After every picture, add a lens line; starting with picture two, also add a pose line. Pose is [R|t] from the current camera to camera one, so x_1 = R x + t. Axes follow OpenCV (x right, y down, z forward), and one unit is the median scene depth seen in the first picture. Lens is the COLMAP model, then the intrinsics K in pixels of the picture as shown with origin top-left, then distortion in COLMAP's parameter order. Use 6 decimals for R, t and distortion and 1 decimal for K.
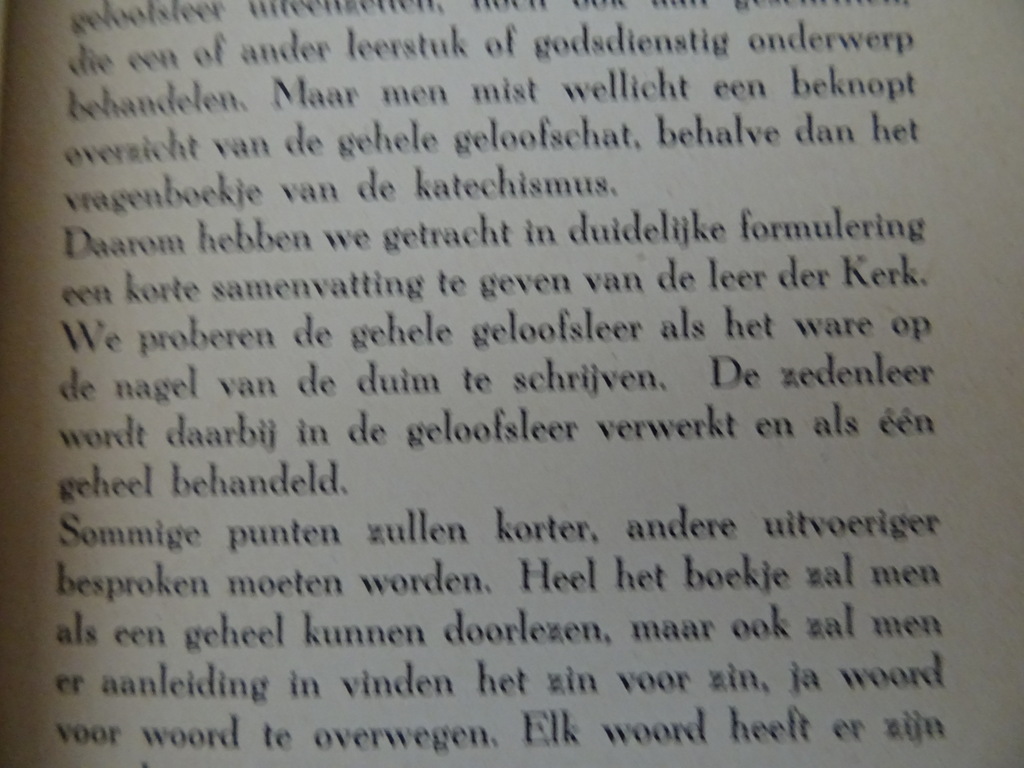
lens RADIAL K [[720.3, 0, 512.0], [0, 720.3, 384.0], [0, 0, 1]] dist [0.002373, -0.044319]
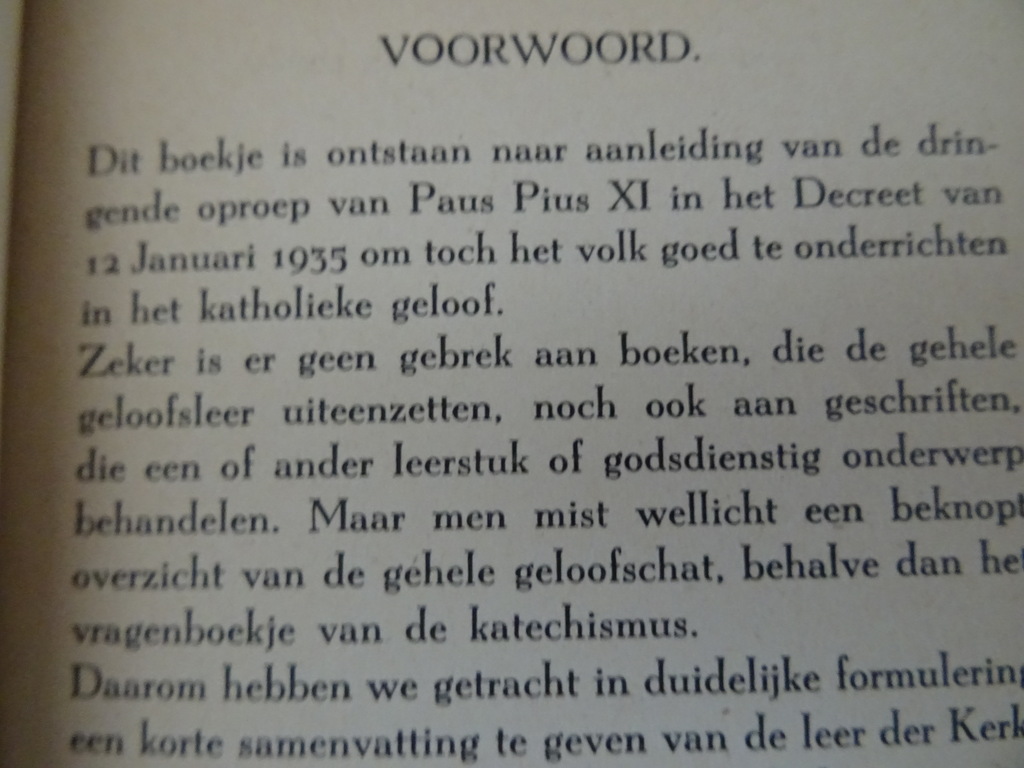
lens RADIAL K [[720.3, 0, 512.0], [0, 720.3, 384.0], [0, 0, 1]] dist [0.002373, -0.044319]
pose [[0.999964, 0.005414, 0.006481, -0.089961], [-0.005114, 0.998957, -0.045370, -0.531978], [-0.006720, 0.045335, 0.998949, 0.104159]]
